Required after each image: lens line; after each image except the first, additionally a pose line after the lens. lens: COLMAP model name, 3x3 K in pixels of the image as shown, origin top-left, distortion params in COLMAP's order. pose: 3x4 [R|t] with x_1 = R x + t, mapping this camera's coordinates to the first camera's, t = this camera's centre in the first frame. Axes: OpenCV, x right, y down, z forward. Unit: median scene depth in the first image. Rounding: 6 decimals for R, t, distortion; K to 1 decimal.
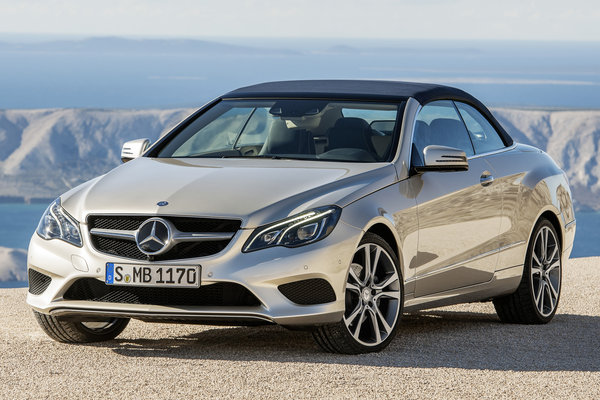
lens RADIAL K [[2883.1, 0, 302.2], [0, 2883.1, 201.4], [0, 0, 1]] dist [0.396858, 0.000000]
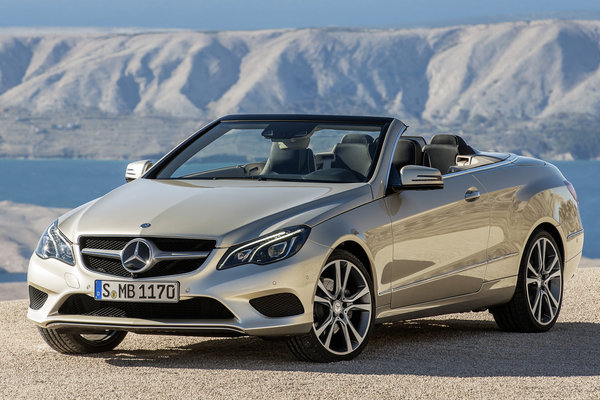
lens RADIAL K [[3577.9, 0, 297.7], [0, 3577.9, 198.6], [0, 0, 1]] dist [0.707505, 0.000000]
pose [[0.998002, -0.010266, -0.062343, 0.090401], [0.010637, 0.999928, 0.005613, -0.015794], [0.062281, -0.006265, 0.998039, -0.335291]]
